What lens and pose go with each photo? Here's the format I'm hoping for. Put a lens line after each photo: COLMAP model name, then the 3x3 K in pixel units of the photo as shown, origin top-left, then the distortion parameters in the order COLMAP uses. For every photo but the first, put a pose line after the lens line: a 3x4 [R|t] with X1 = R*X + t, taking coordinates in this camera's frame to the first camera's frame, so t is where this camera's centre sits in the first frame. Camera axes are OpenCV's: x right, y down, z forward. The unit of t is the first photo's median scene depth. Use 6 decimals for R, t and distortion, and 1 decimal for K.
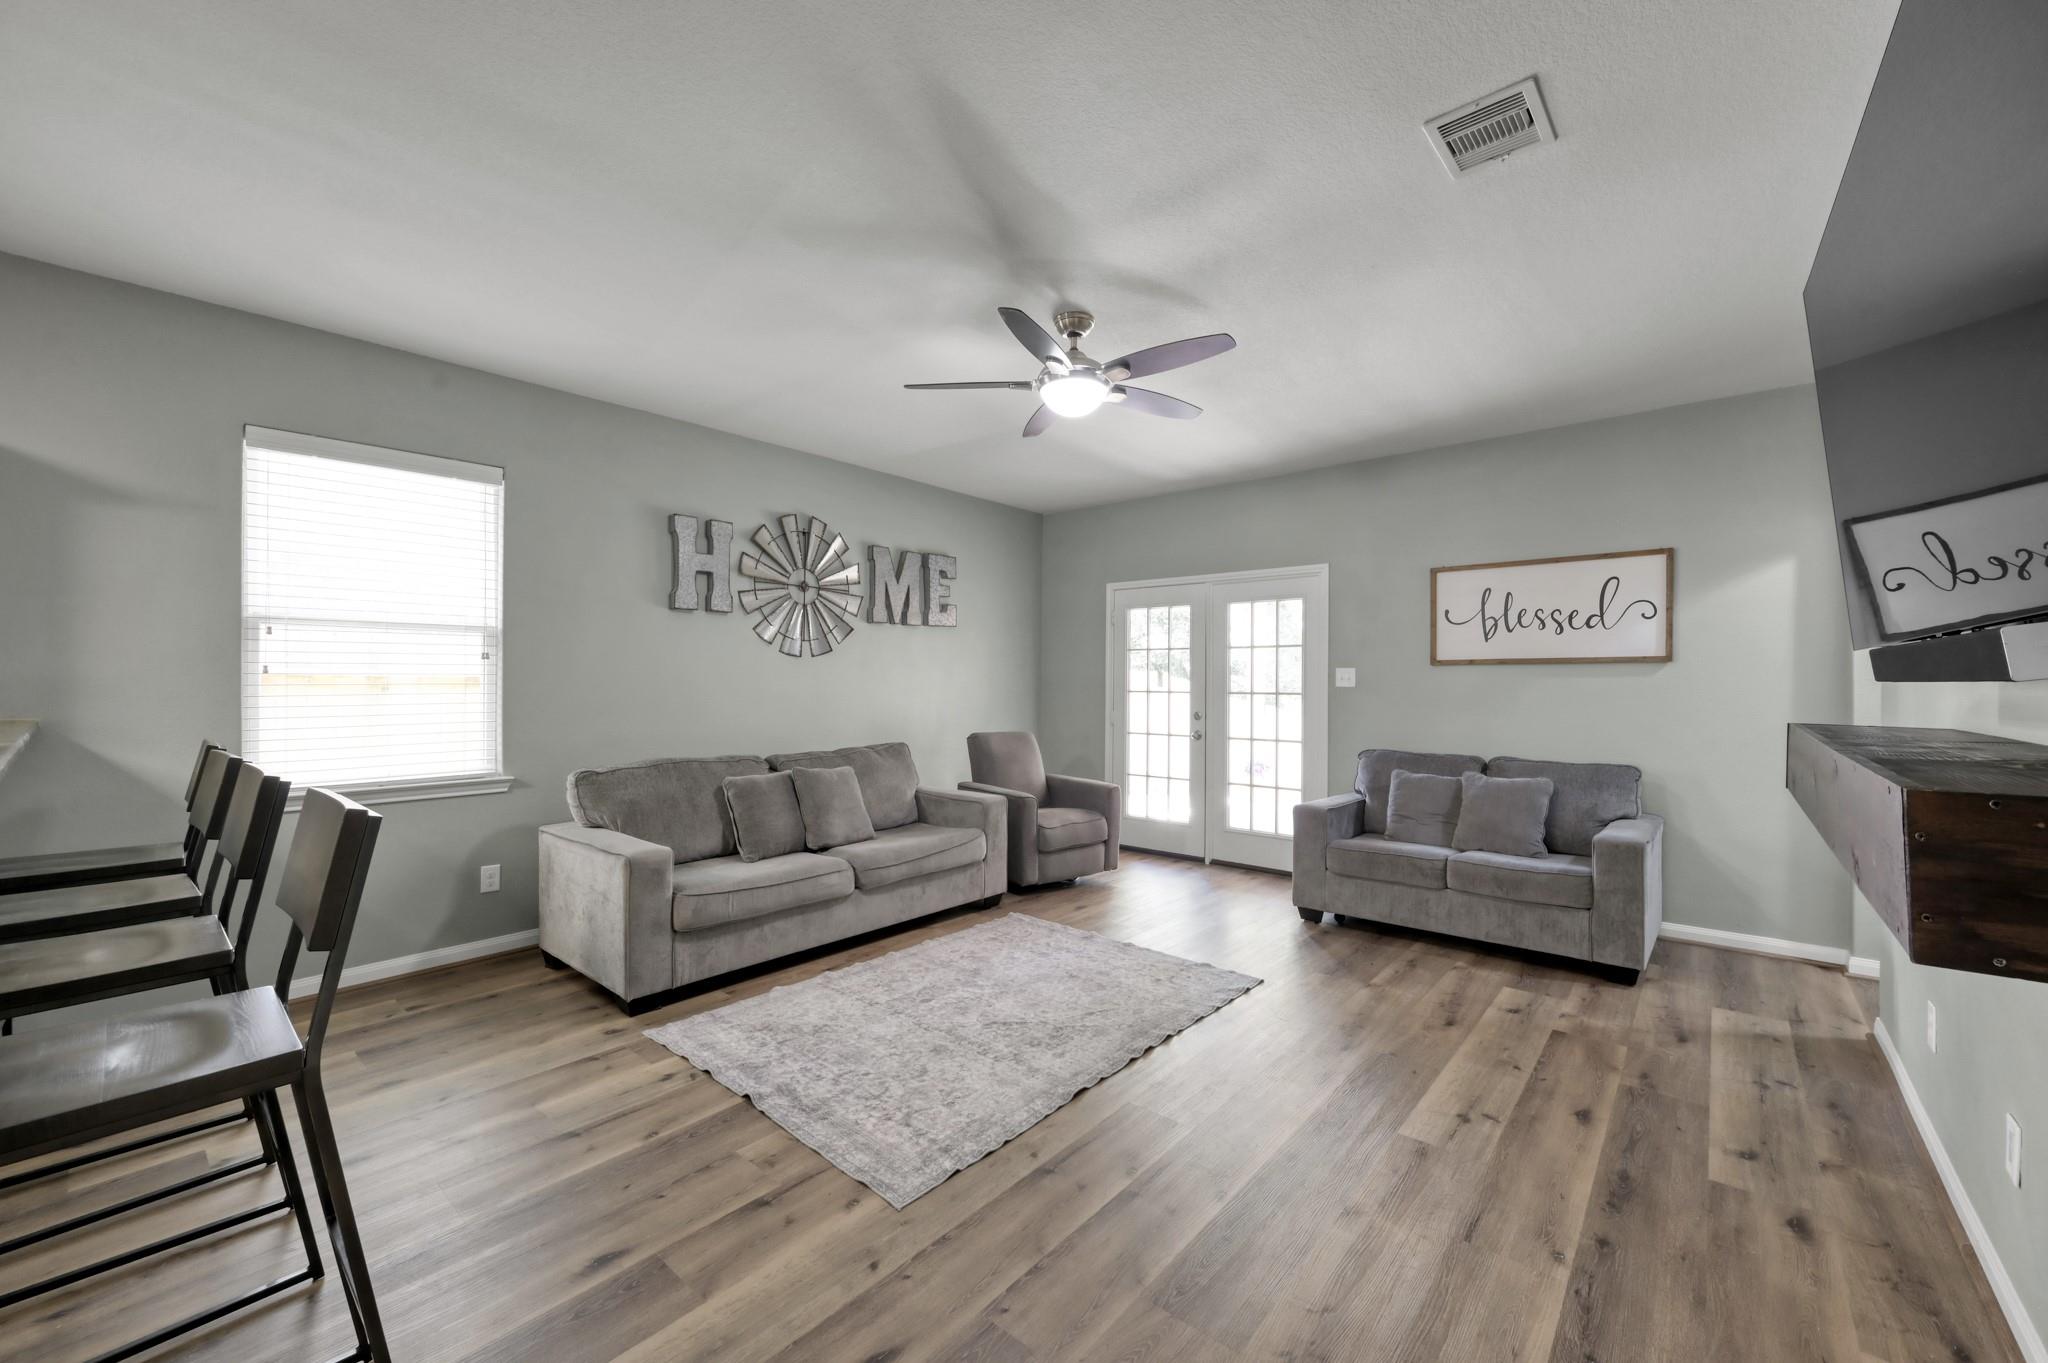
lens RADIAL K [[806.4, 0, 1023.5], [0, 806.4, 683.2], [0, 0, 1]] dist [-0.003864, 0.000703]
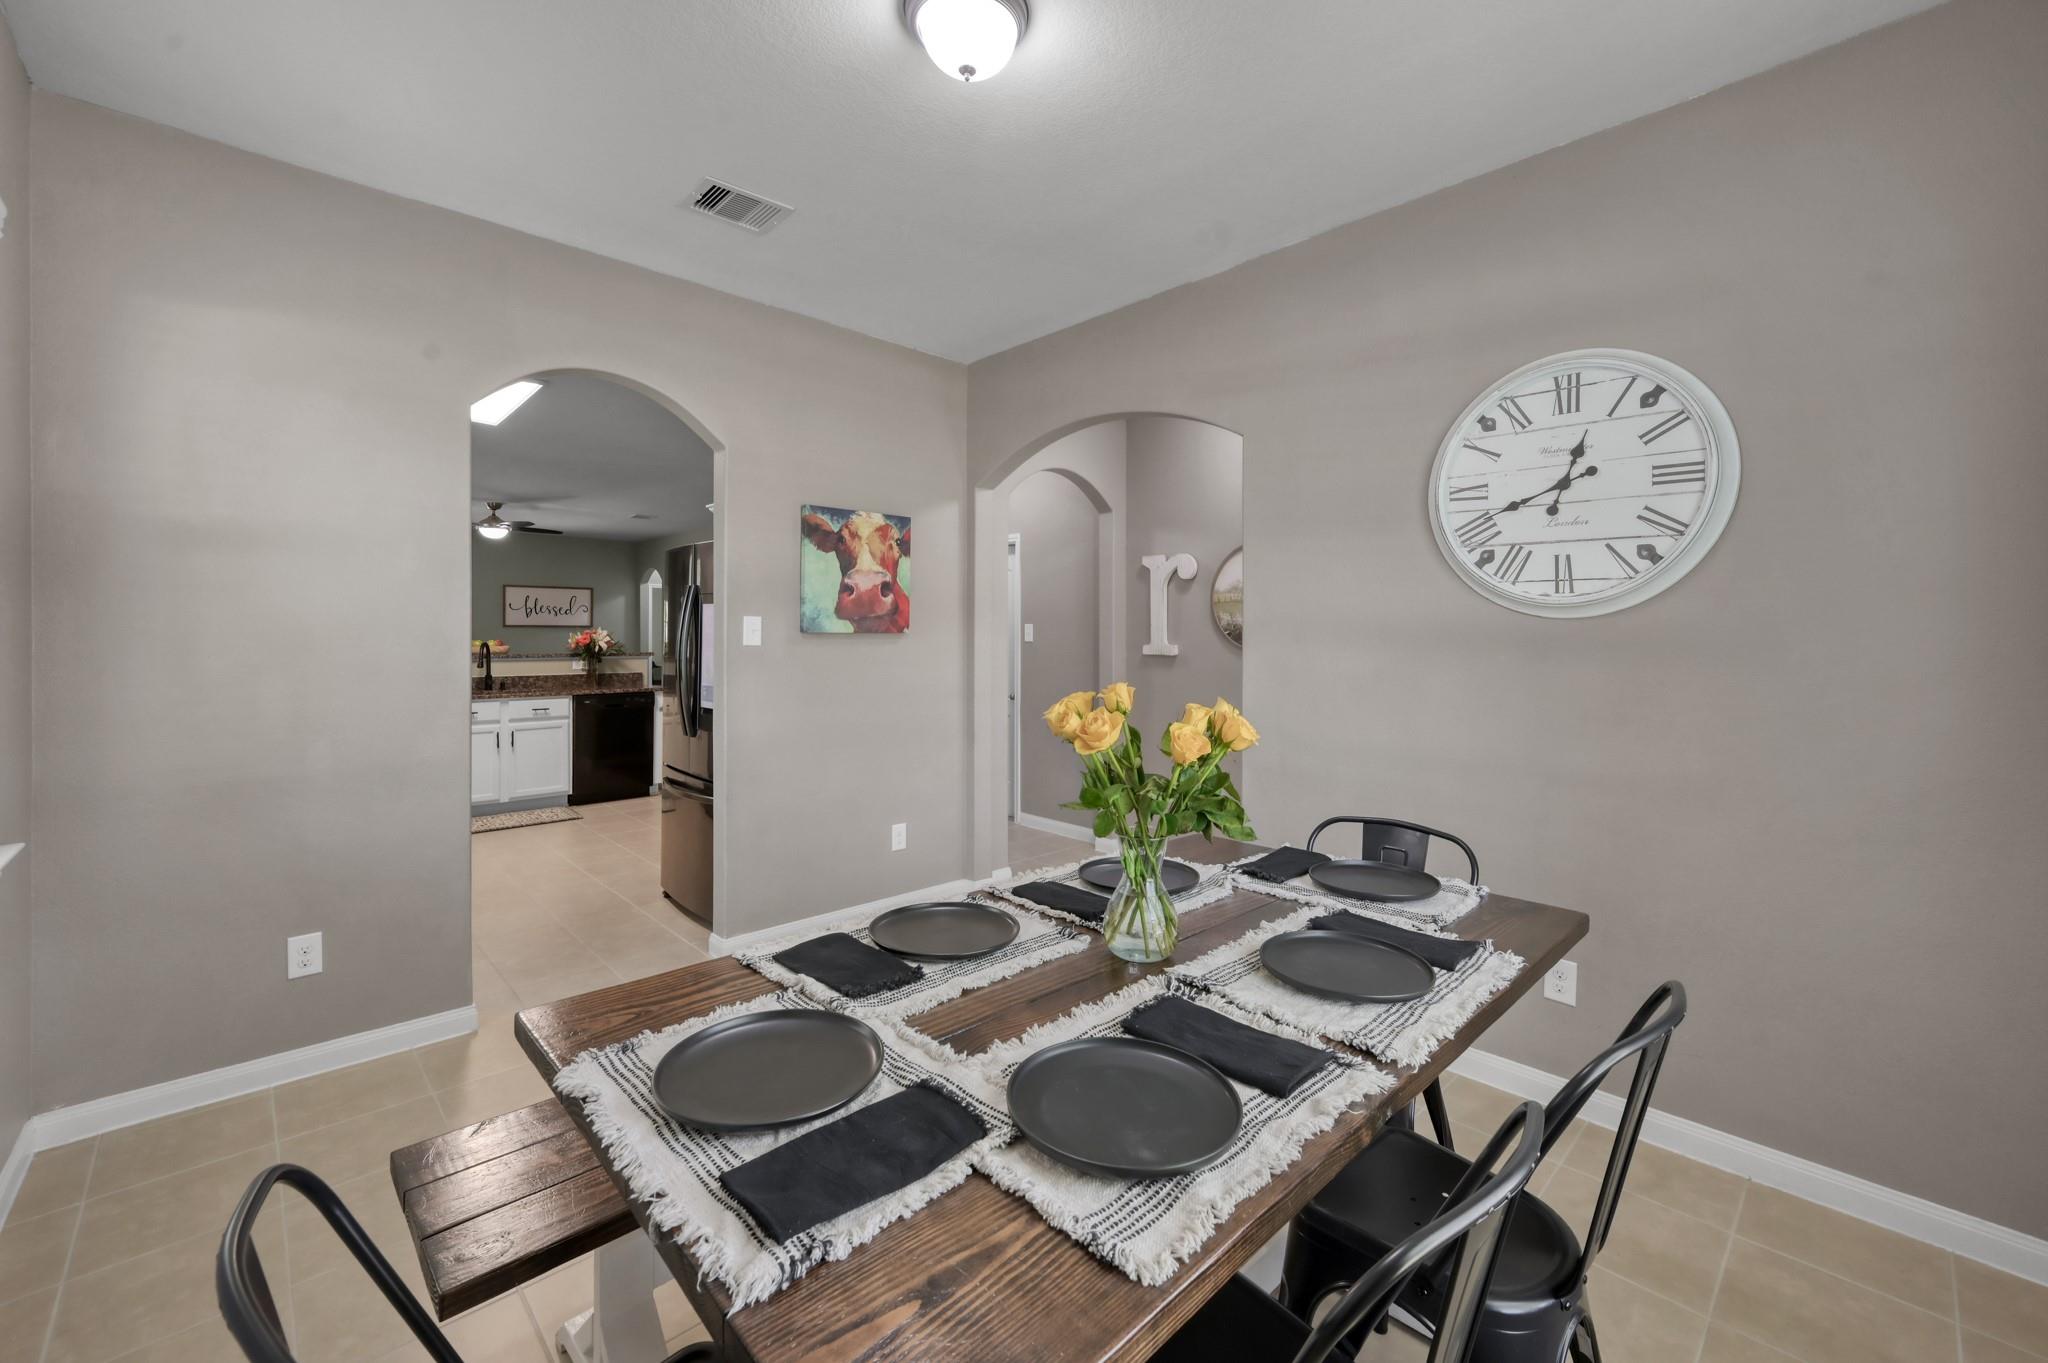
lens RADIAL K [[806.4, 0, 1017.5], [0, 806.4, 626.0], [0, 0, 1]] dist [-0.003864, 0.000703]
pose [[0.099849, 0.006984, 0.994978, -2.085056], [-0.003790, 0.999971, -0.006639, -0.019670], [-0.994995, -0.003109, 0.099873, -0.878815]]
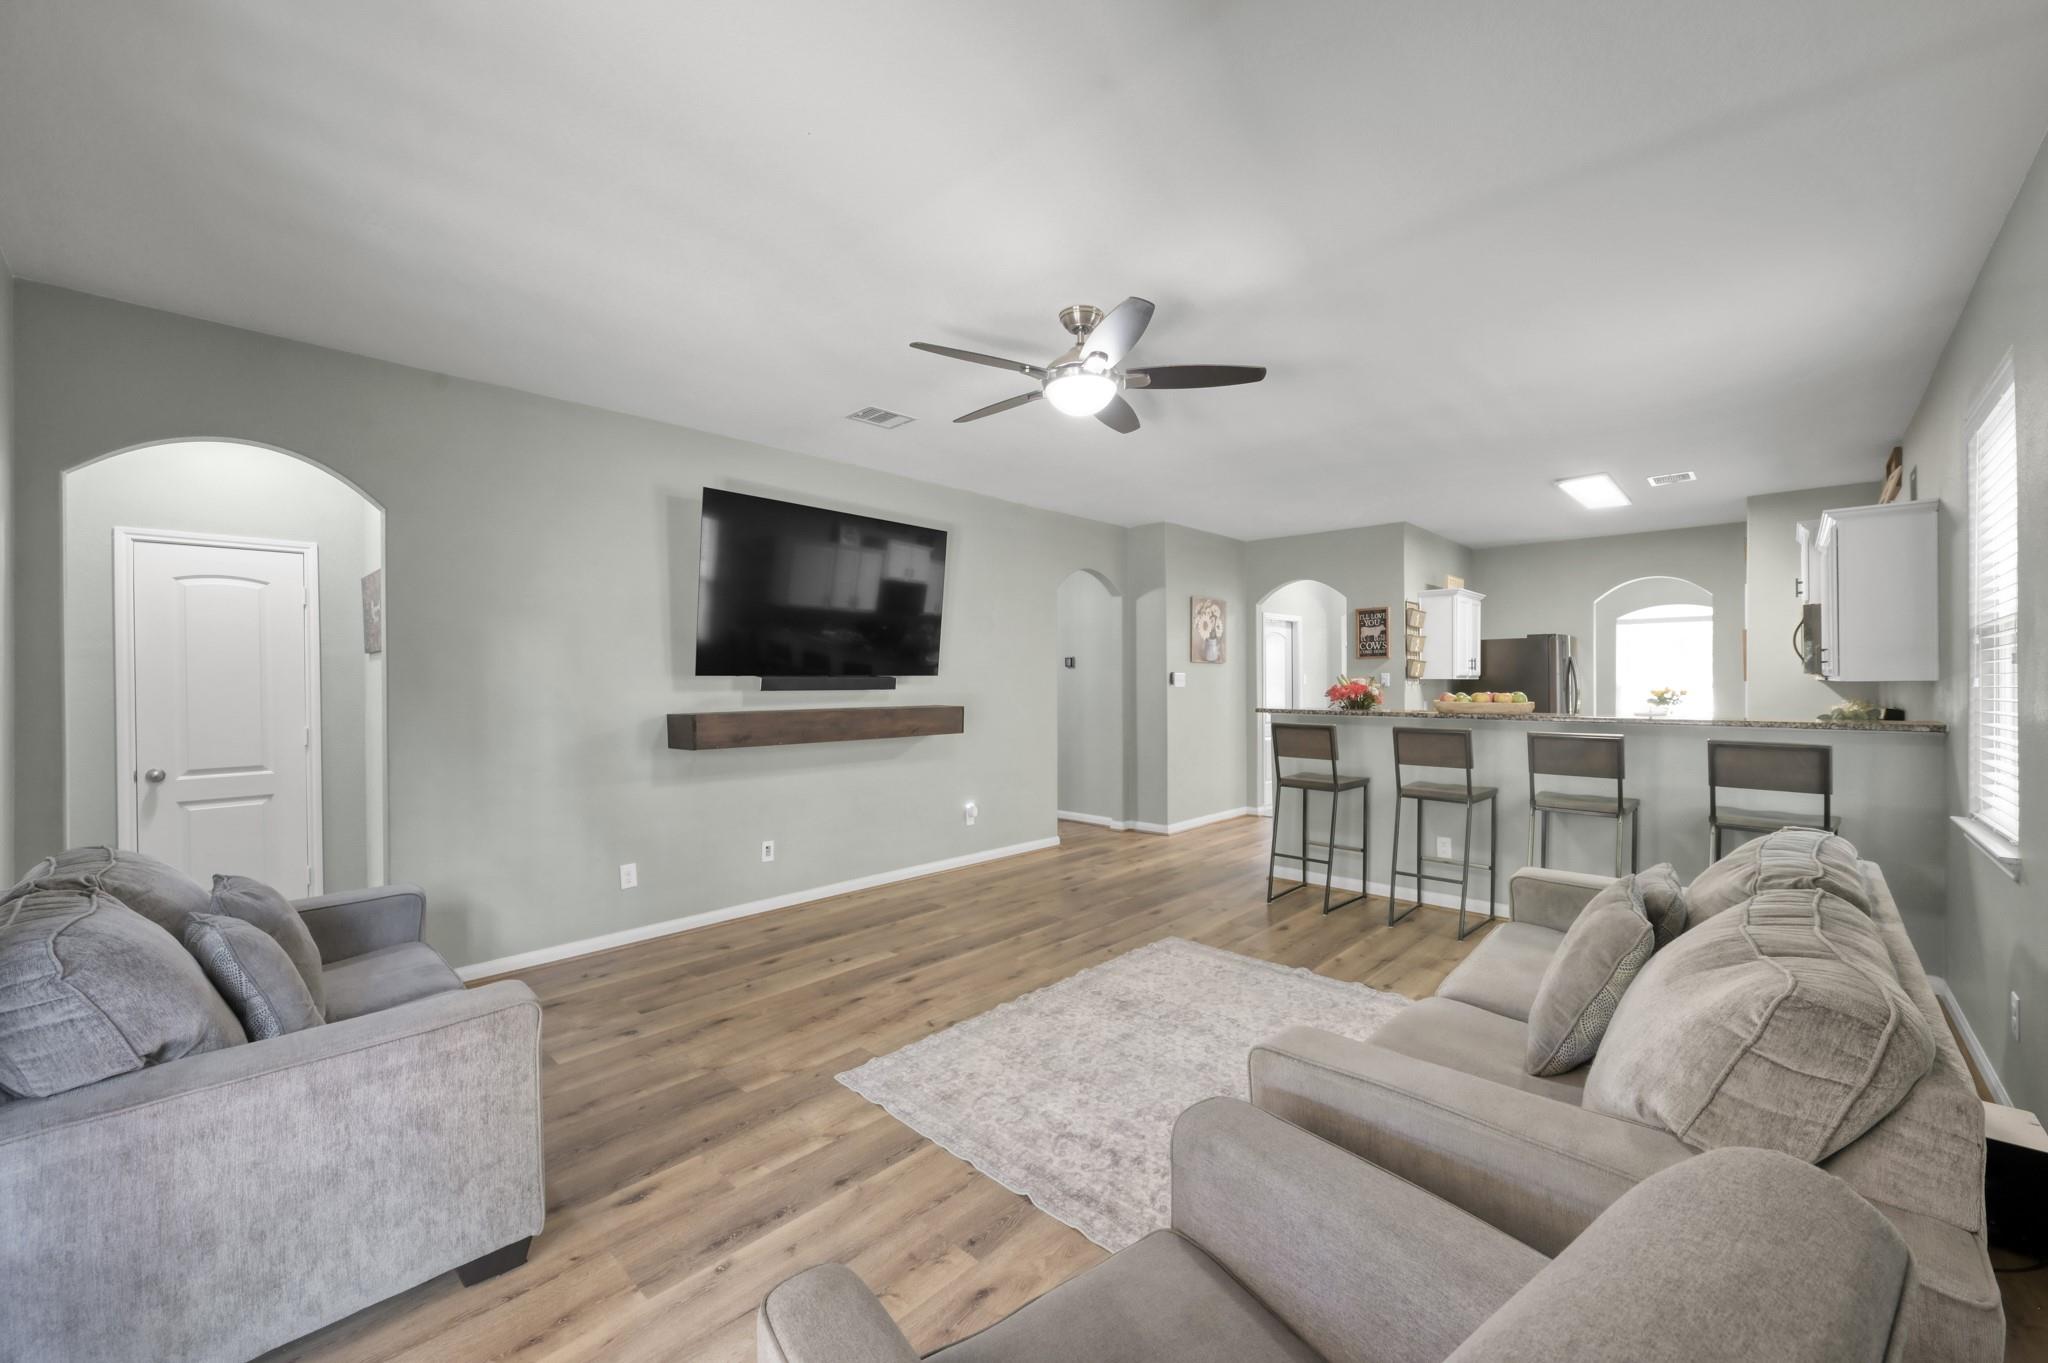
lens RADIAL K [[806.4, 0, 1019.9], [0, 806.4, 681.1], [0, 0, 1]] dist [-0.003864, 0.000703]
pose [[-0.998781, 0.000291, 0.049355, 0.073195], [0.000318, 1.000000, 0.000531, -0.016125], [-0.049355, 0.000546, -0.998781, 1.637030]]
